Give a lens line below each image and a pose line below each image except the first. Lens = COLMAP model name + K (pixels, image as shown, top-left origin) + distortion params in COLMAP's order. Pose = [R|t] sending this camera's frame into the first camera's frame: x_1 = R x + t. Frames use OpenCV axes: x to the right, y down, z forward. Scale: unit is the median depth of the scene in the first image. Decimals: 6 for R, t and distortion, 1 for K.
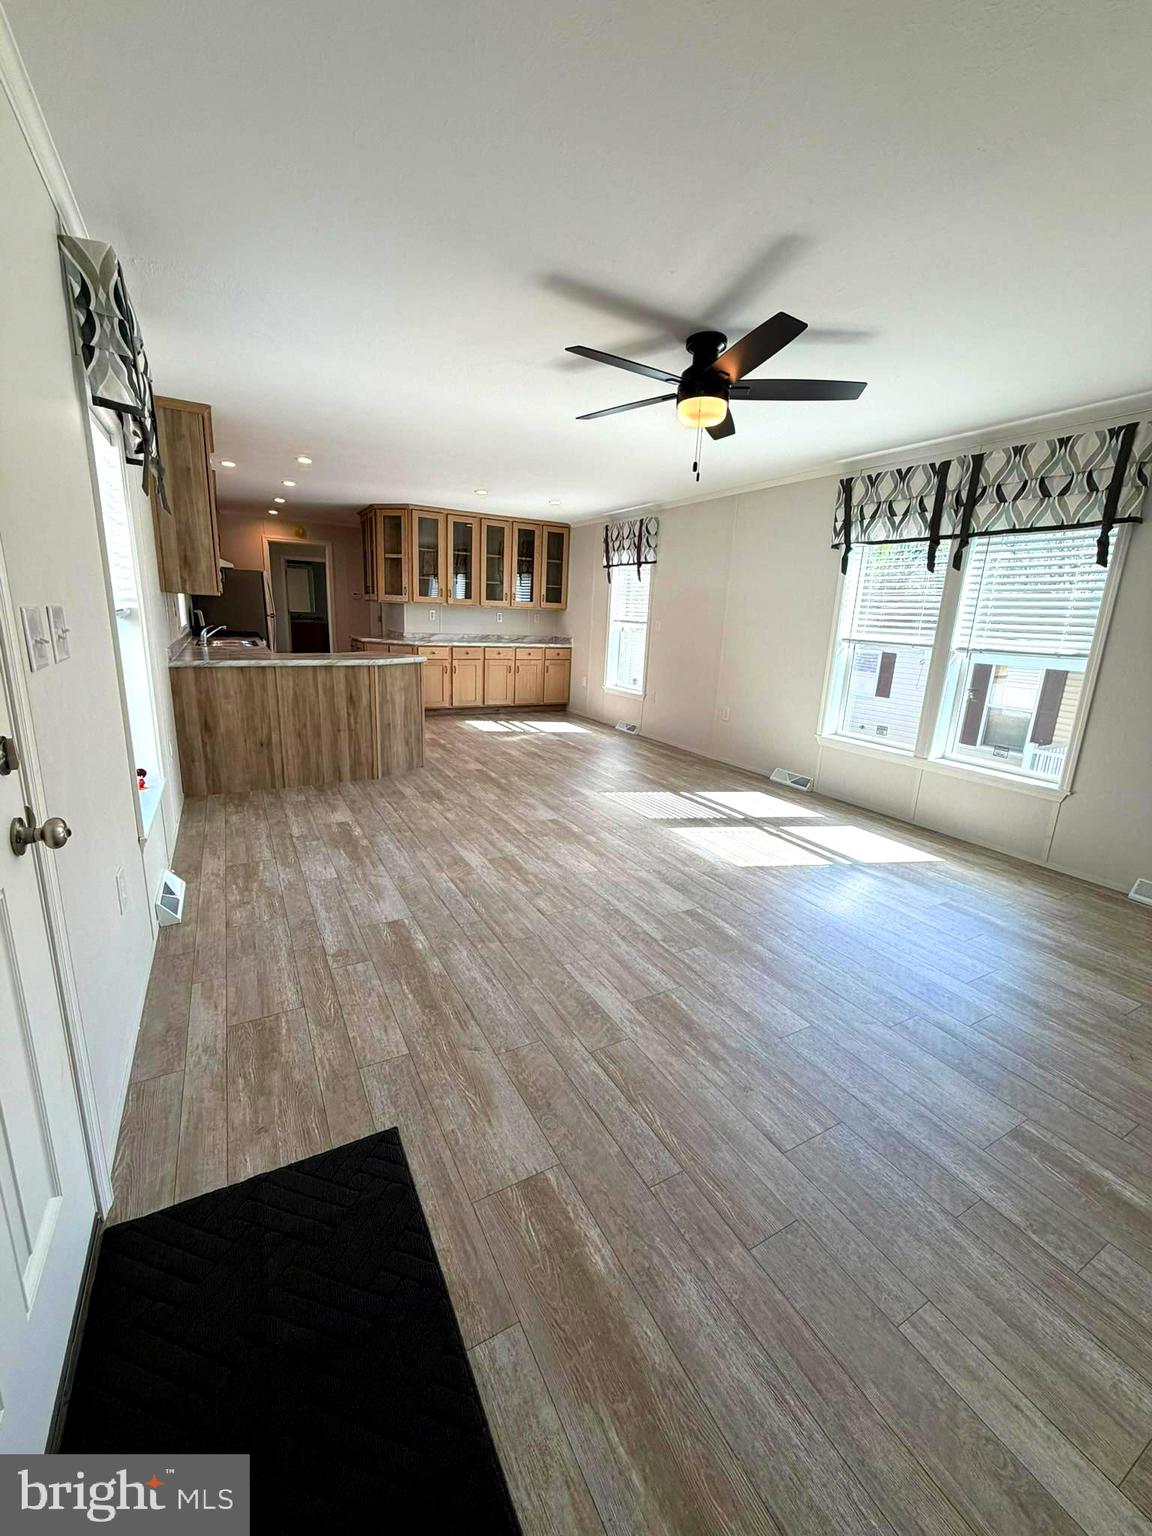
lens RADIAL K [[613.2, 0, 574.4], [0, 613.2, 761.0], [0, 0, 1]] dist [0.000306, 0.000332]
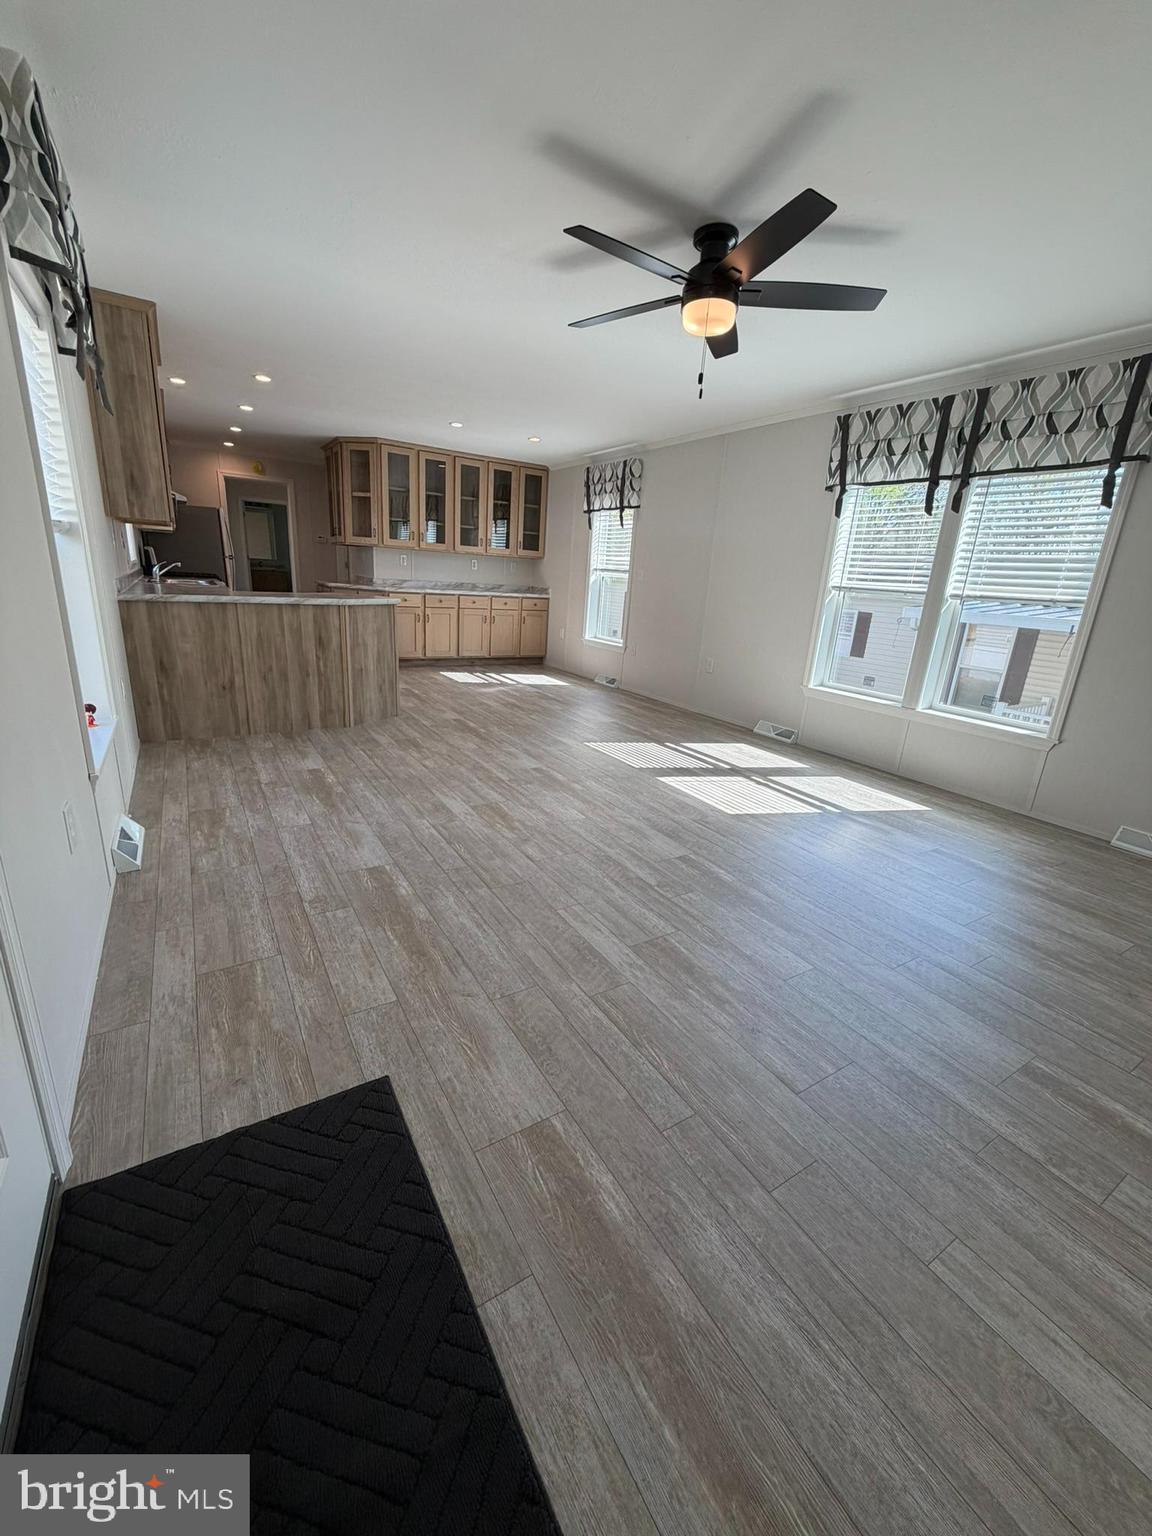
lens RADIAL K [[613.2, 0, 574.2], [0, 613.2, 761.2], [0, 0, 1]] dist [0.000306, 0.000332]
pose [[0.998802, 0.005098, 0.048670, -0.030434], [-0.008090, 0.998075, 0.061491, 0.033924], [-0.048263, -0.061811, 0.996920, 0.049337]]
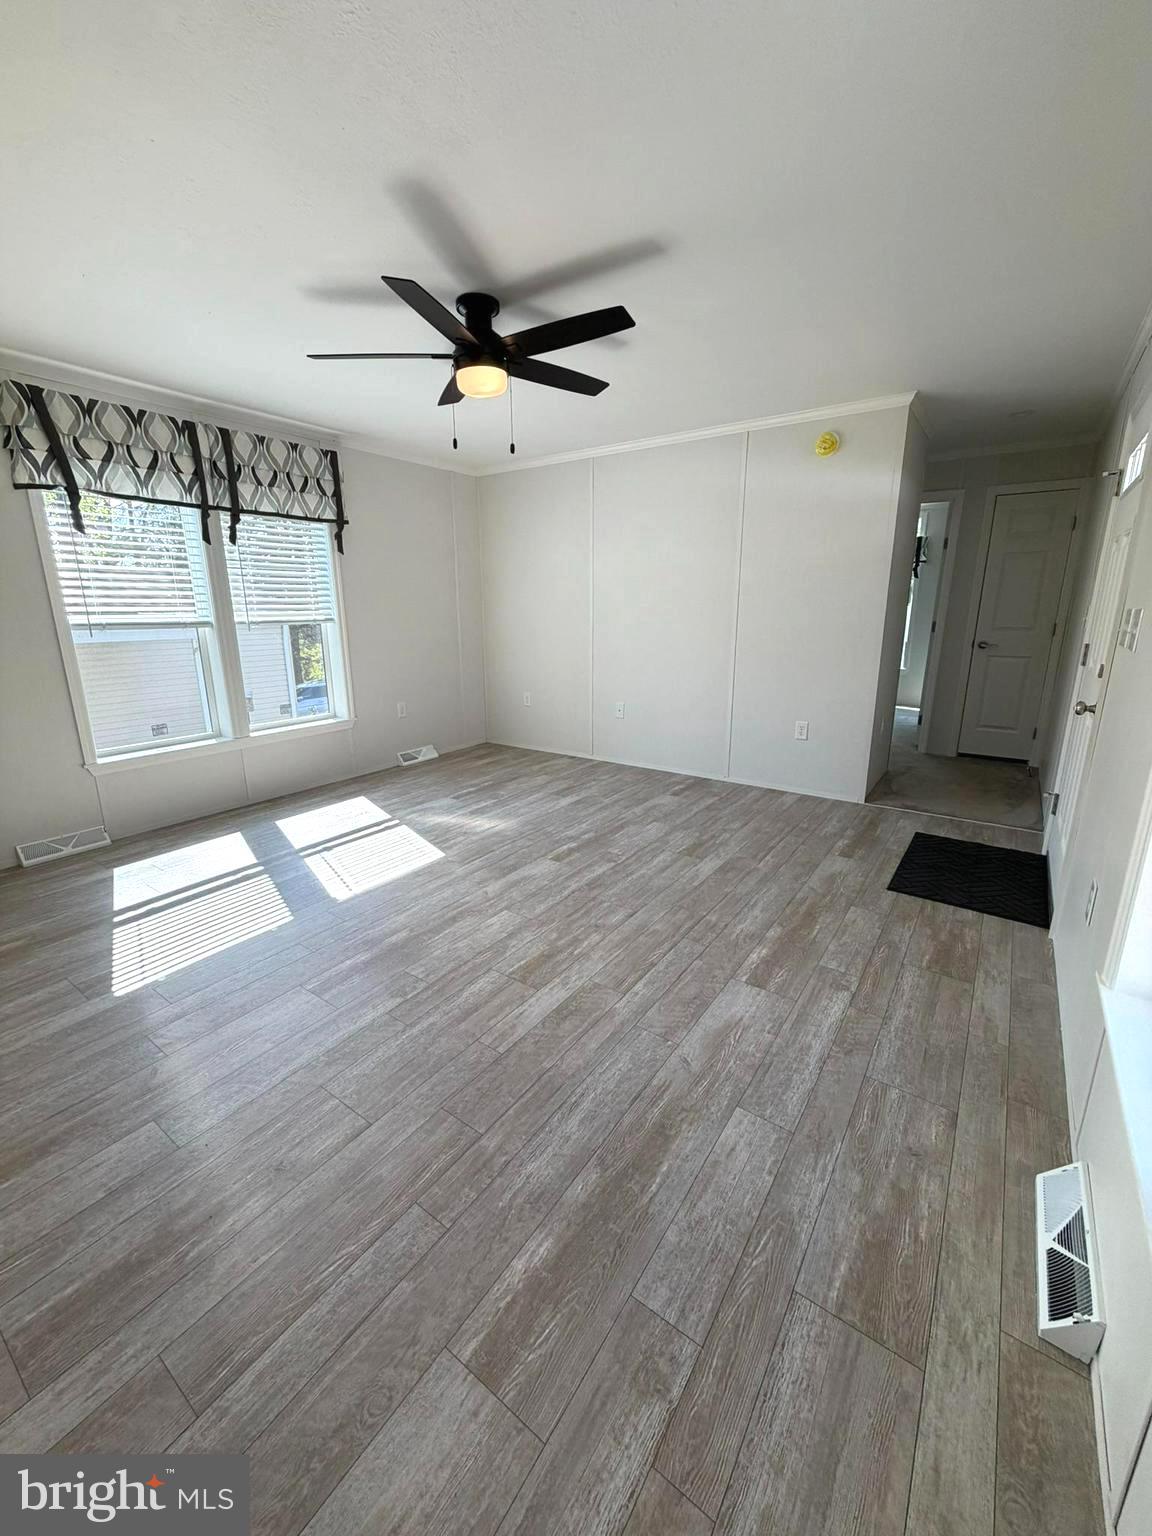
lens RADIAL K [[613.2, 0, 570.1], [0, 613.2, 765.8], [0, 0, 1]] dist [0.000306, 0.000332]
pose [[-0.430181, -0.267101, 0.862323, -0.737286], [0.198777, 0.903755, 0.379097, -0.330023], [-0.880586, 0.334490, -0.335685, 1.257914]]
